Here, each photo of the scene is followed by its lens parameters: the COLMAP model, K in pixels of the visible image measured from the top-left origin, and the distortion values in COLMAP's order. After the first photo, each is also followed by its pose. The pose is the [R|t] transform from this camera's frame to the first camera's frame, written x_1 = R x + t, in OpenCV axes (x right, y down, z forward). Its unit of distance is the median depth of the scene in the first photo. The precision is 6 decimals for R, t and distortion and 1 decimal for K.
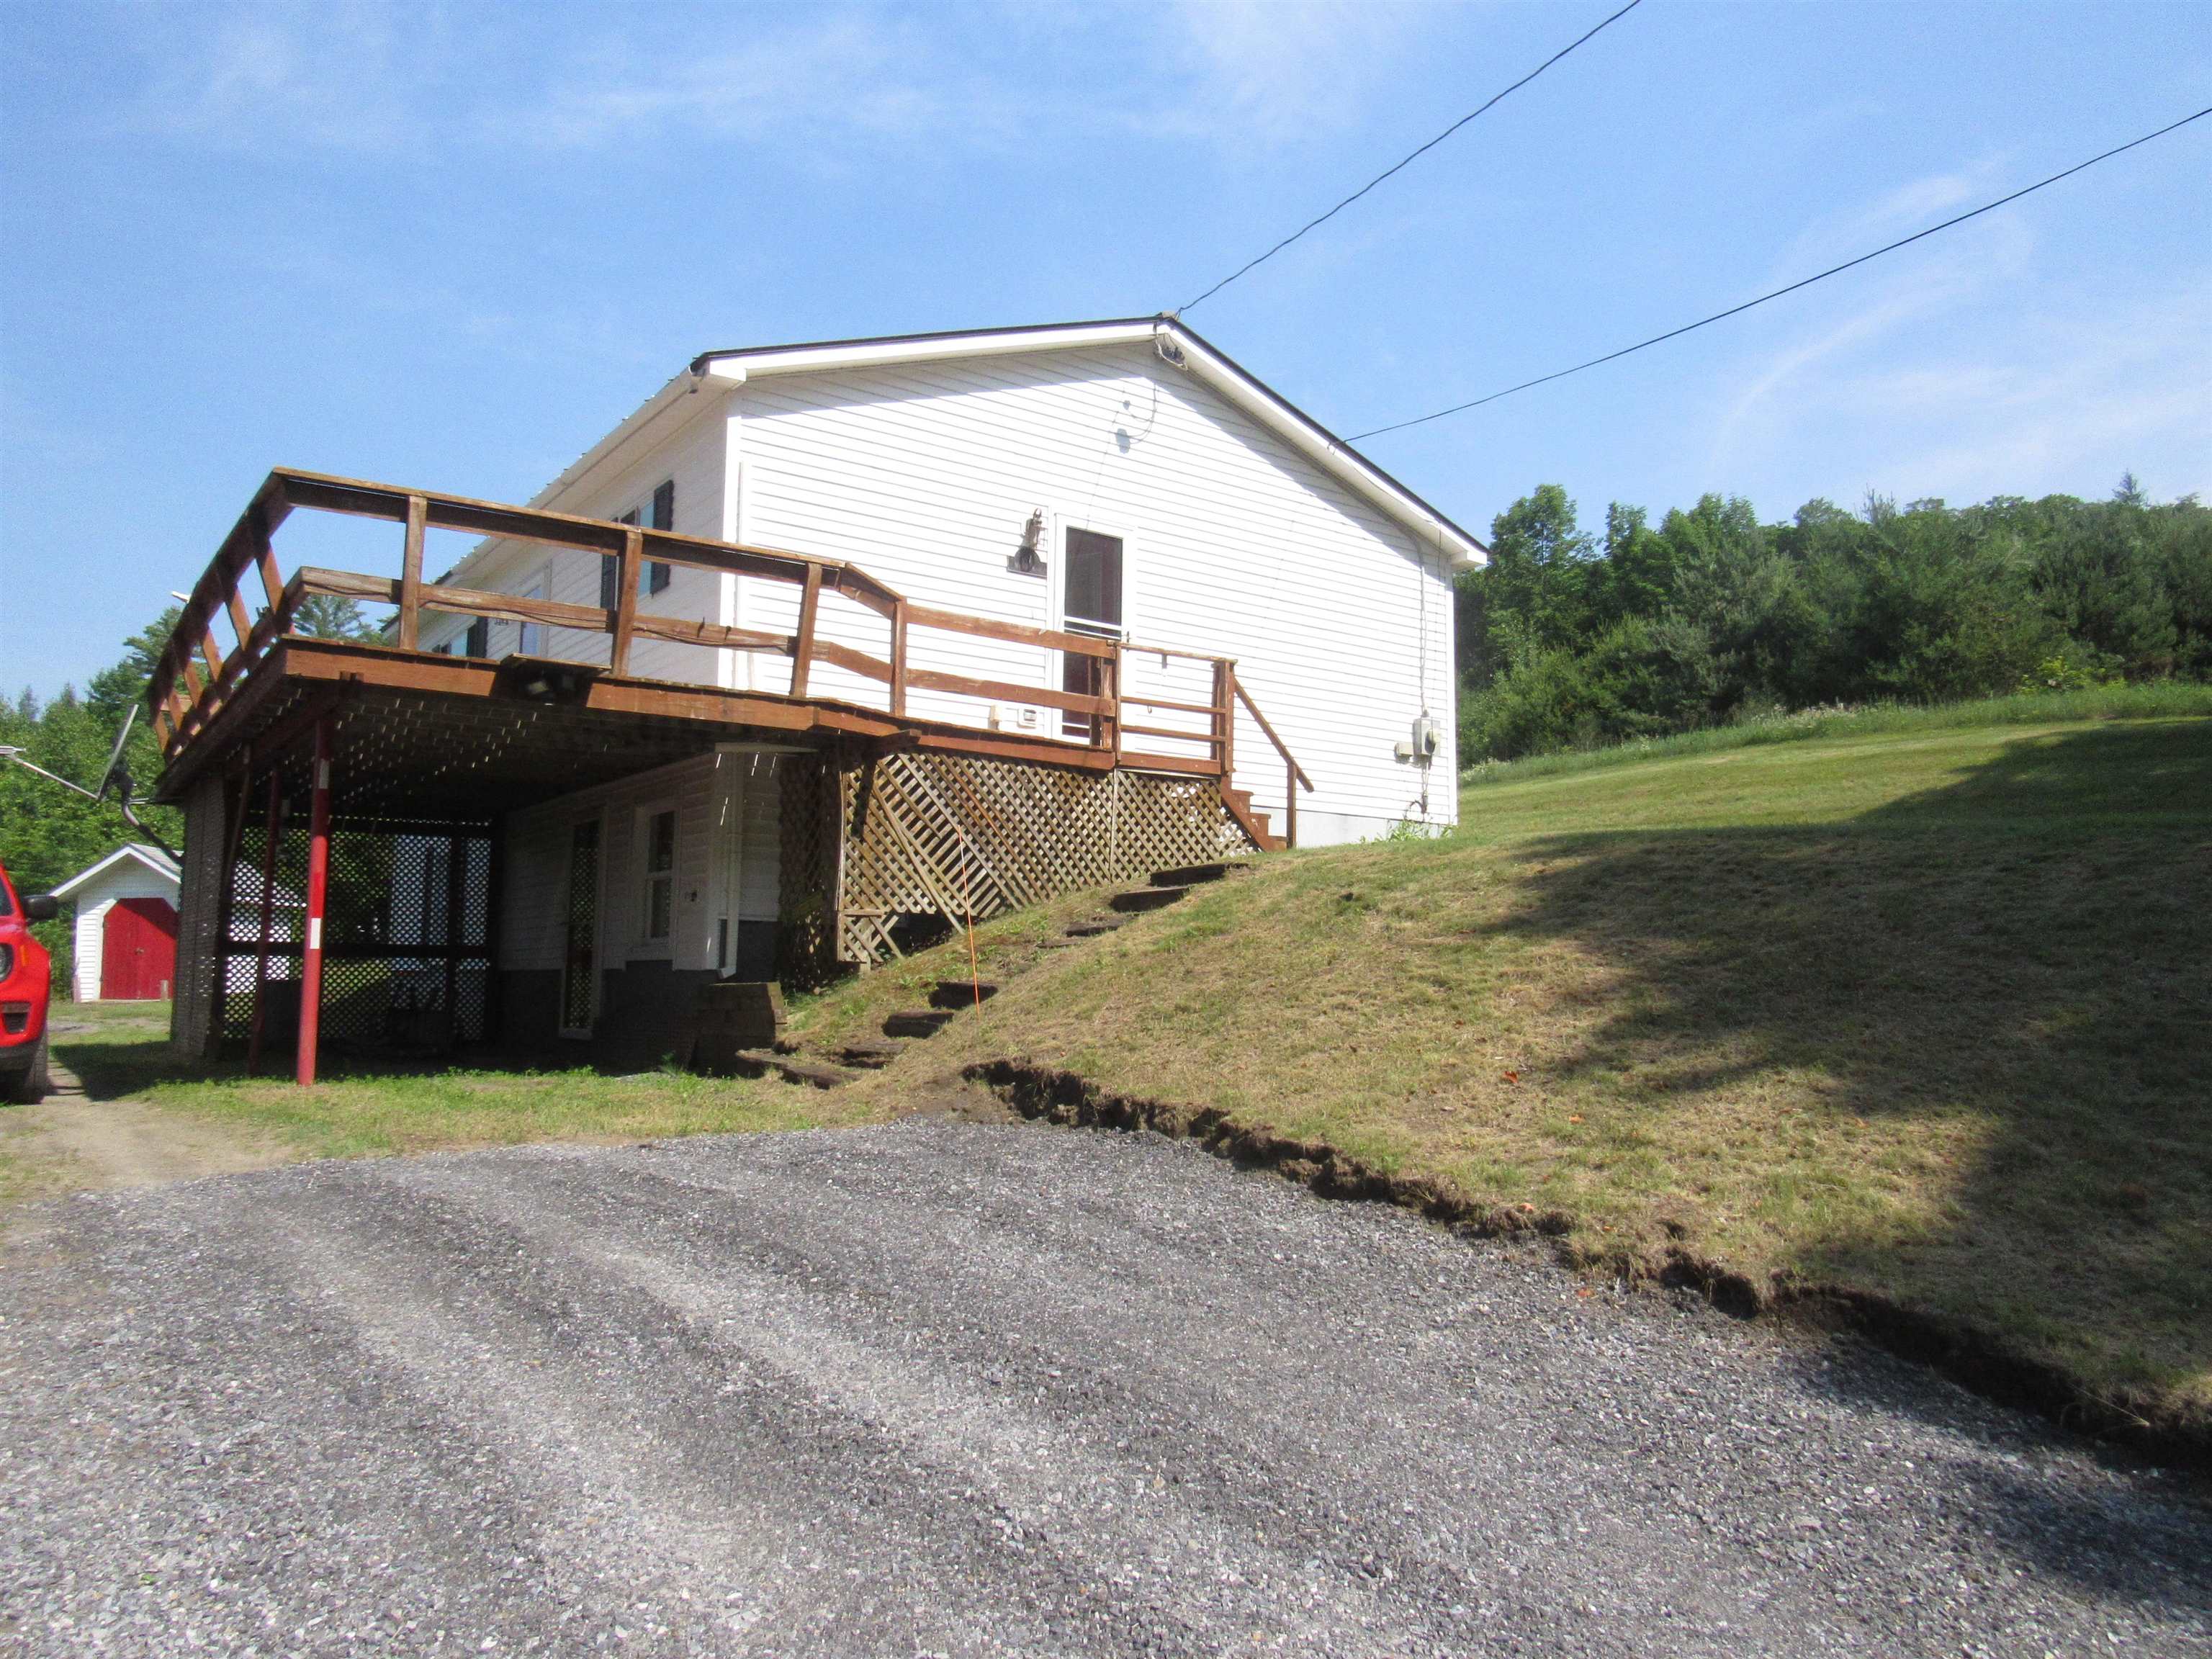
lens RADIAL K [[1596.9, 0, 1098.0], [0, 1596.9, 828.8], [0, 0, 1]] dist [-0.032020, 0.016558]
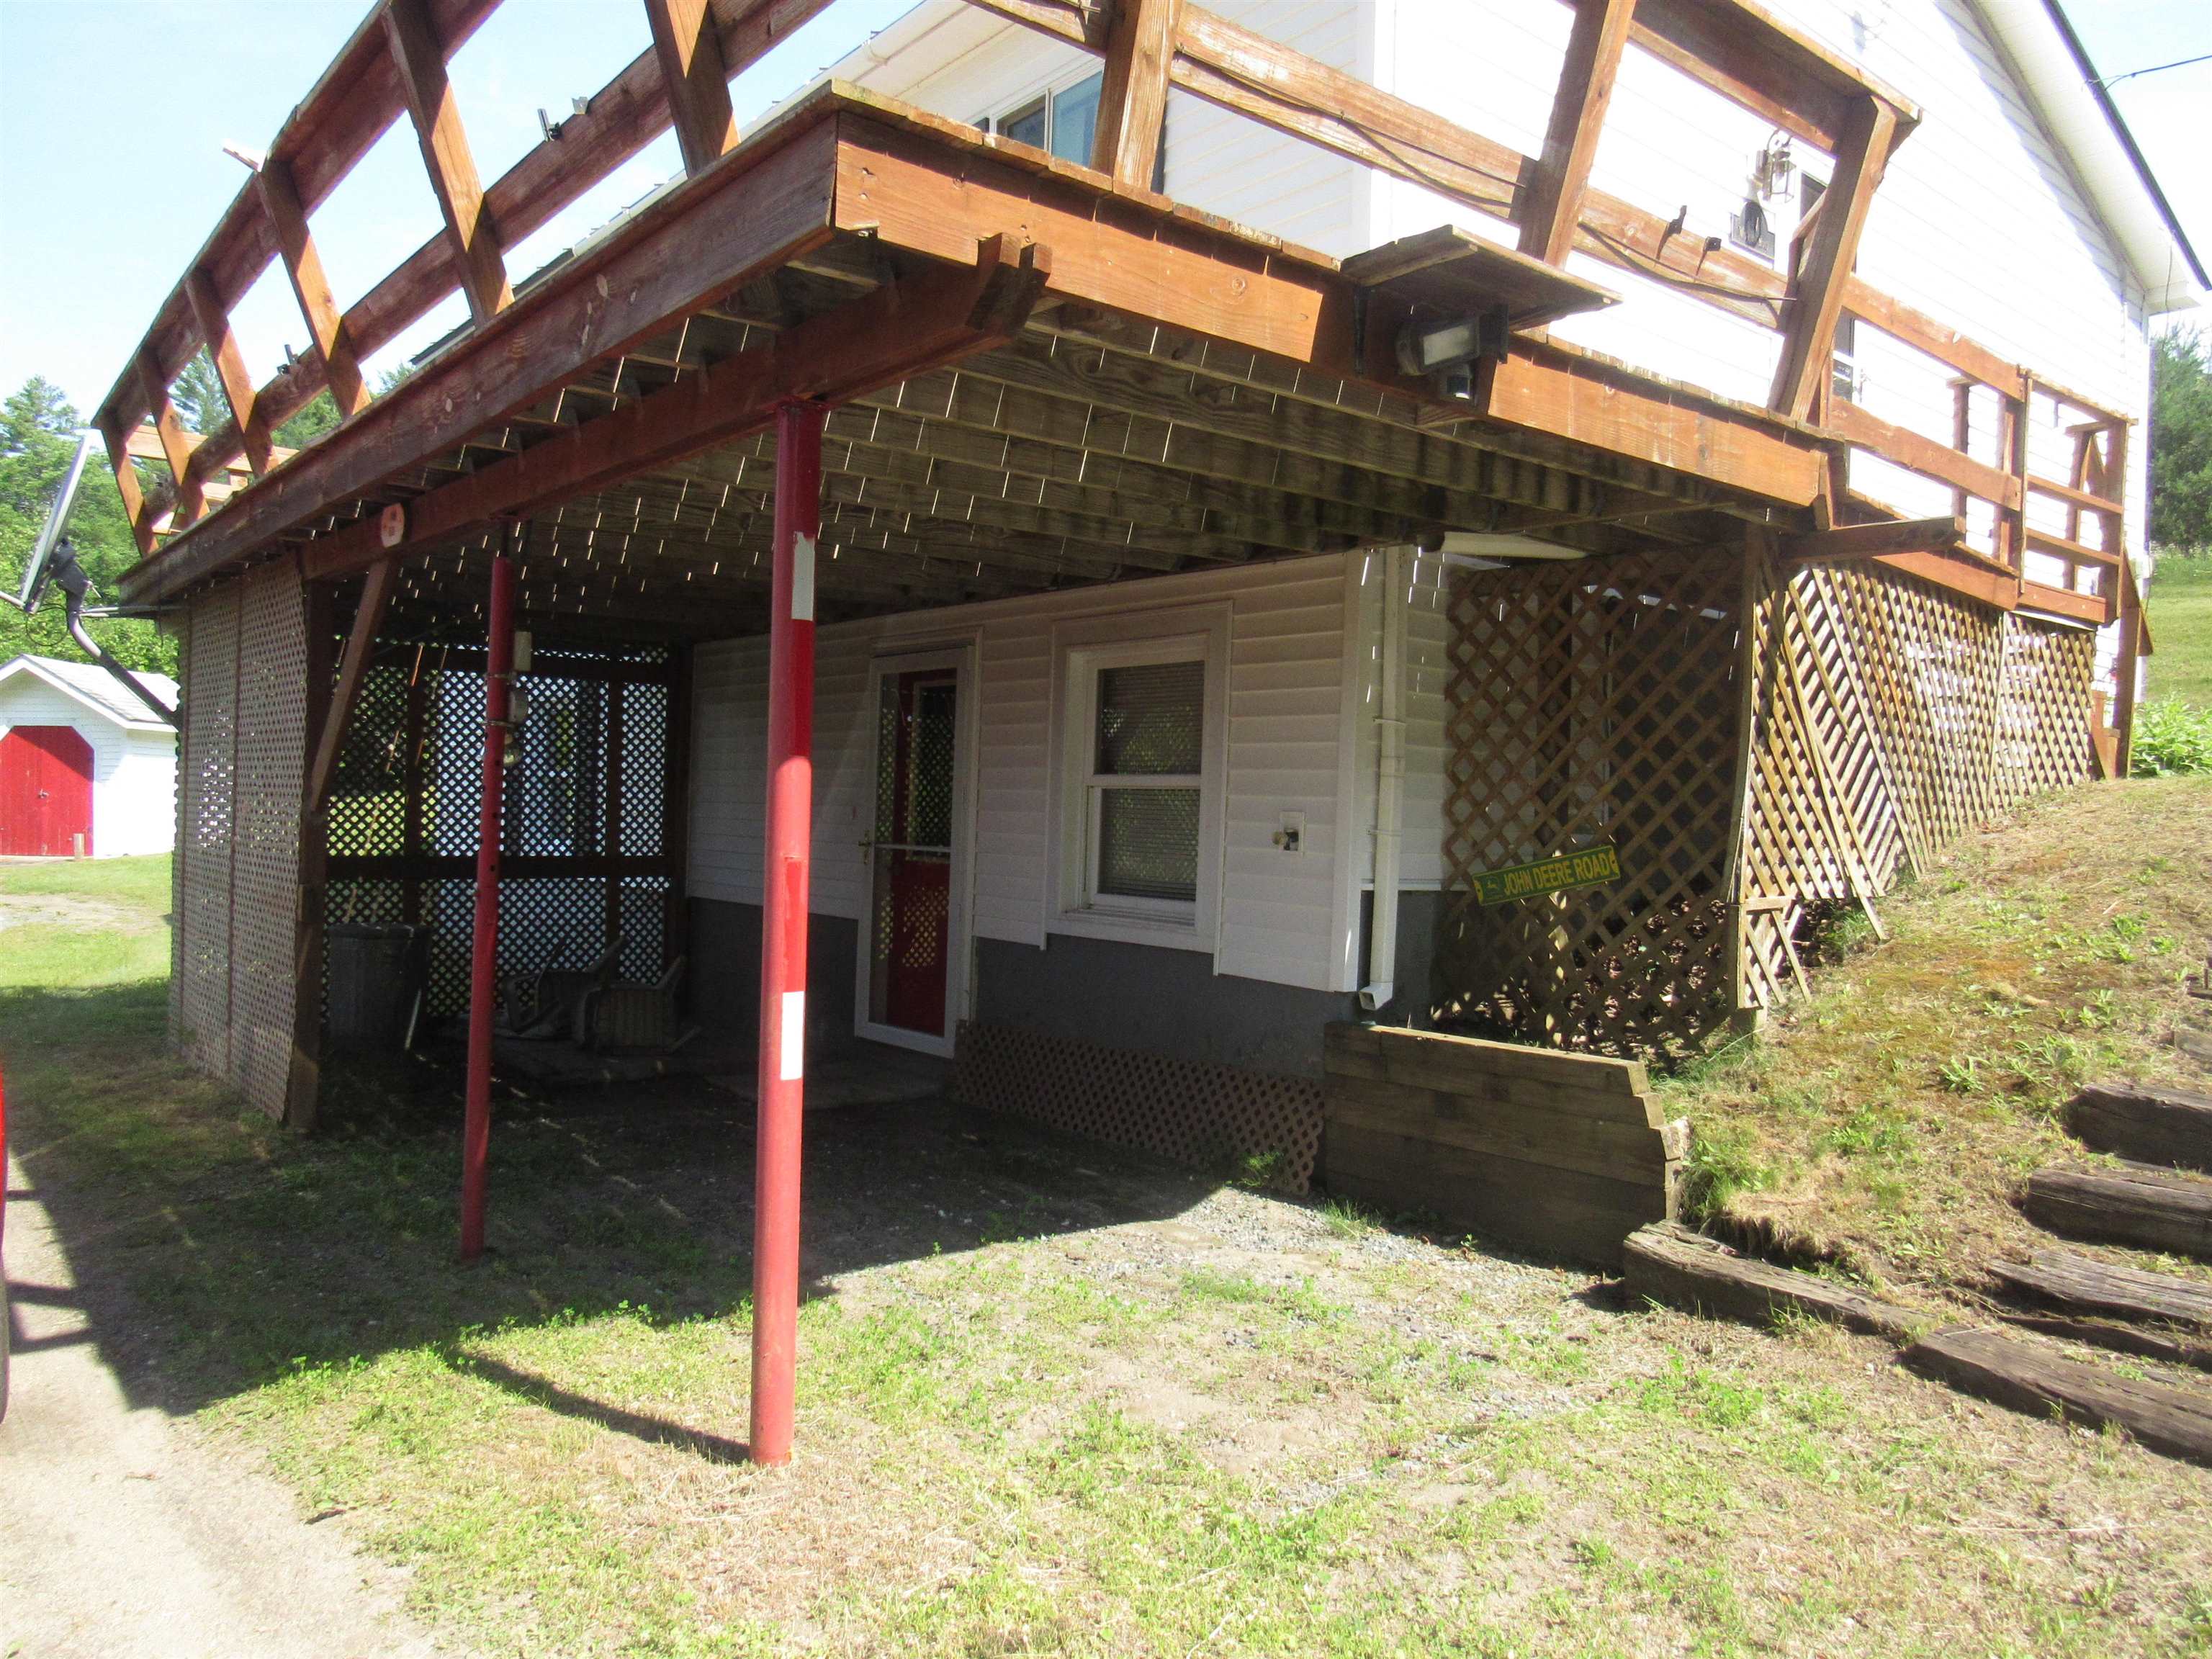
lens RADIAL K [[1596.9, 0, 1106.2], [0, 1596.9, 828.6], [0, 0, 1]] dist [-0.032020, 0.016558]
pose [[0.997690, 0.020113, 0.064884, -0.298727], [-0.027220, 0.993494, 0.110580, -0.013240], [-0.062238, -0.112091, 0.991747, 0.433333]]
